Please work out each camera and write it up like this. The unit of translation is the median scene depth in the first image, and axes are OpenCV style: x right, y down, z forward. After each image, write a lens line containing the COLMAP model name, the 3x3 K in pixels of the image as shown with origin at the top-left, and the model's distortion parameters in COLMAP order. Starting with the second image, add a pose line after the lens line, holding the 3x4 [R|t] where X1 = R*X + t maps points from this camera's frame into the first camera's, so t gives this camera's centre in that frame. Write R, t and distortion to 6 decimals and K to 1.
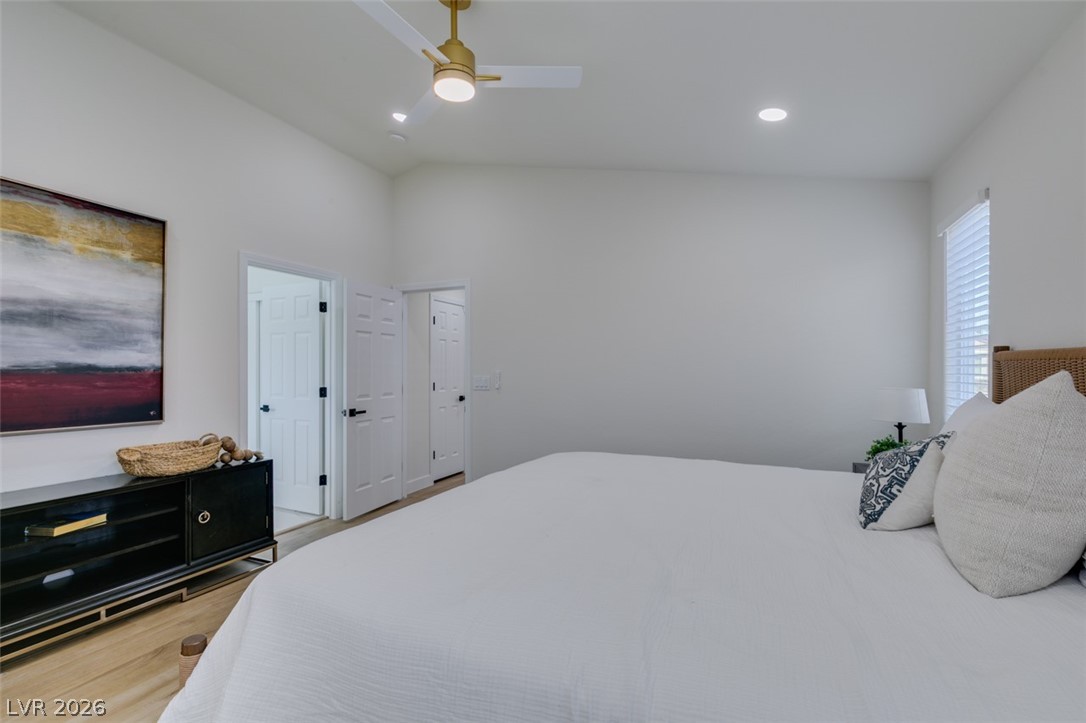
lens RADIAL K [[484.7, 0, 541.4], [0, 484.7, 368.0], [0, 0, 1]] dist [0.001874, -0.001405]
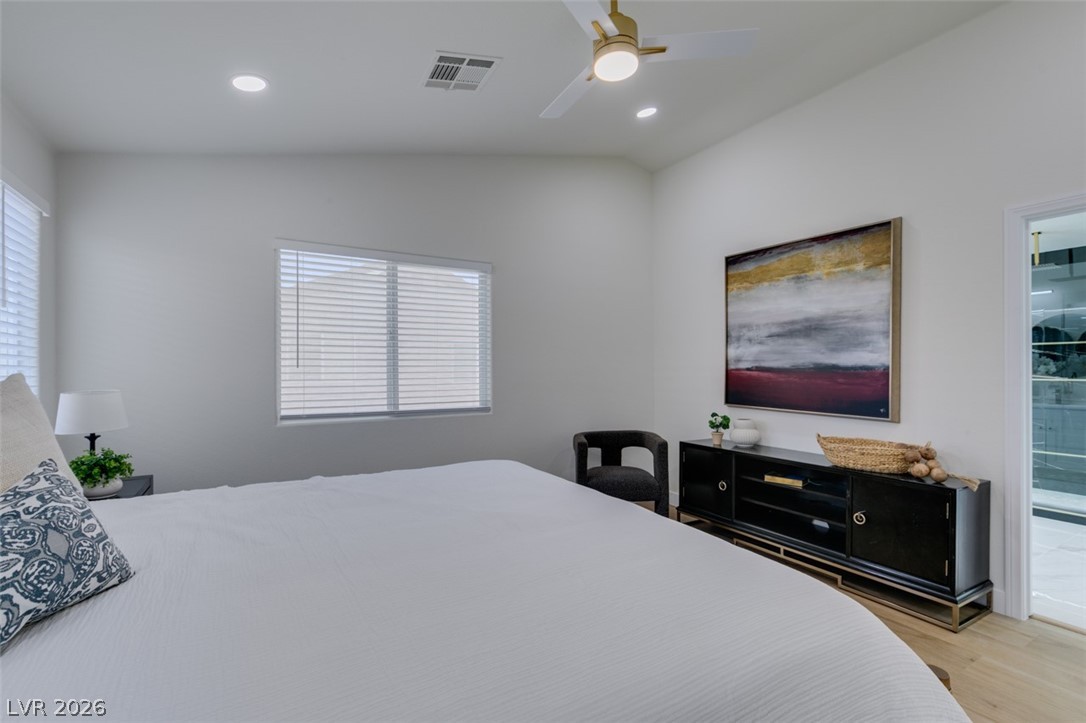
lens RADIAL K [[484.7, 0, 541.4], [0, 484.7, 368.0], [0, 0, 1]] dist [0.001874, -0.001405]
pose [[-0.577709, 0.000354, -0.816243, 0.510630], [0.003049, 0.999994, -0.001724, 0.001783], [0.816237, -0.003485, -0.577707, 1.100397]]
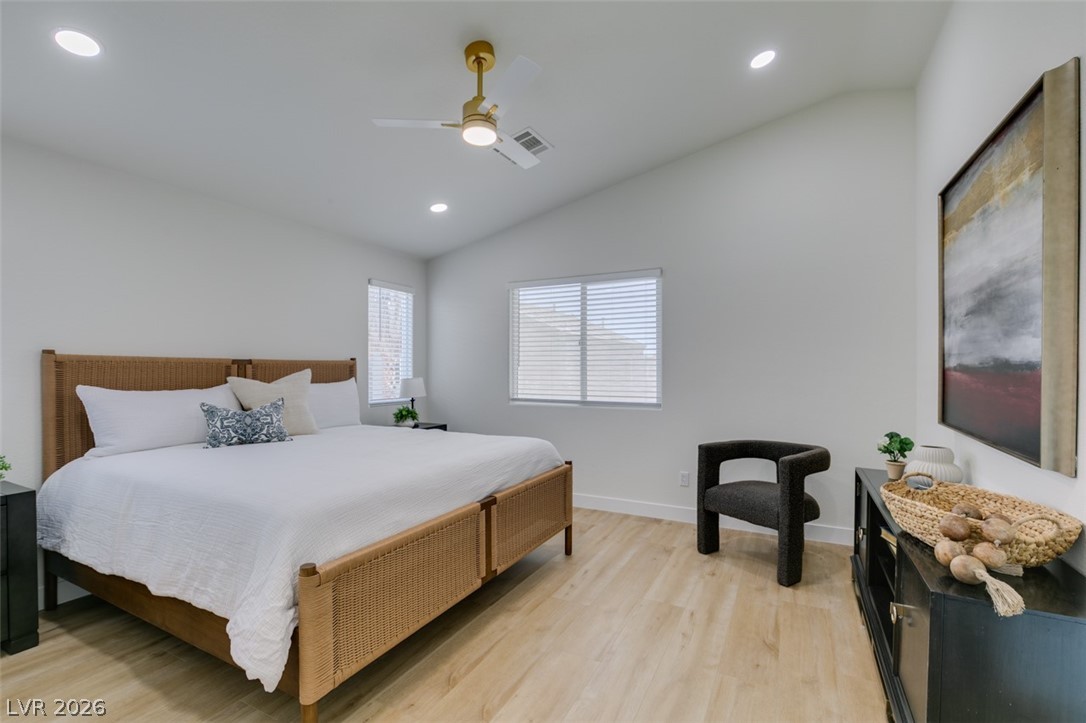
lens RADIAL K [[484.7, 0, 541.4], [0, 484.7, 368.0], [0, 0, 1]] dist [0.001874, -0.001405]
pose [[-0.998648, 0.000200, 0.051986, -0.308027], [0.000086, 0.999998, -0.002189, 0.005703], [-0.051986, -0.002181, -0.998645, 1.709699]]
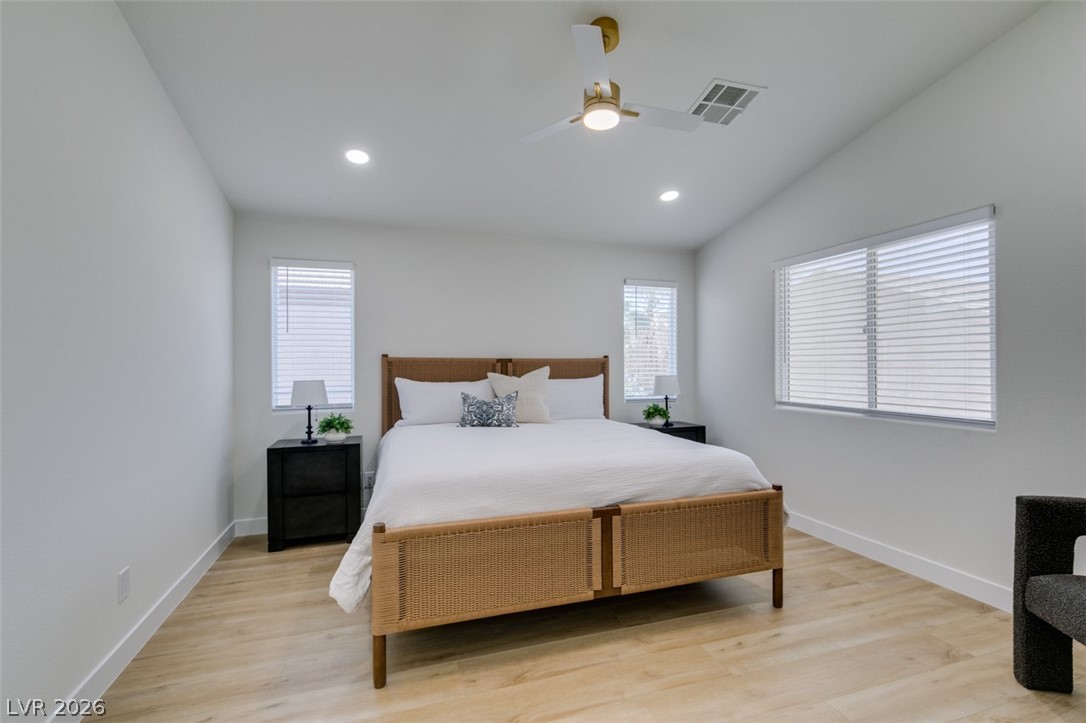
lens RADIAL K [[485.7, 0, 543.9], [0, 485.7, 359.1], [0, 0, 1]] dist [0.001986, -0.000360]
pose [[-0.680920, 0.011209, 0.732272, -0.717055], [0.002221, 0.999910, -0.013240, 0.003355], [-0.732354, -0.007389, -0.680884, 1.454067]]
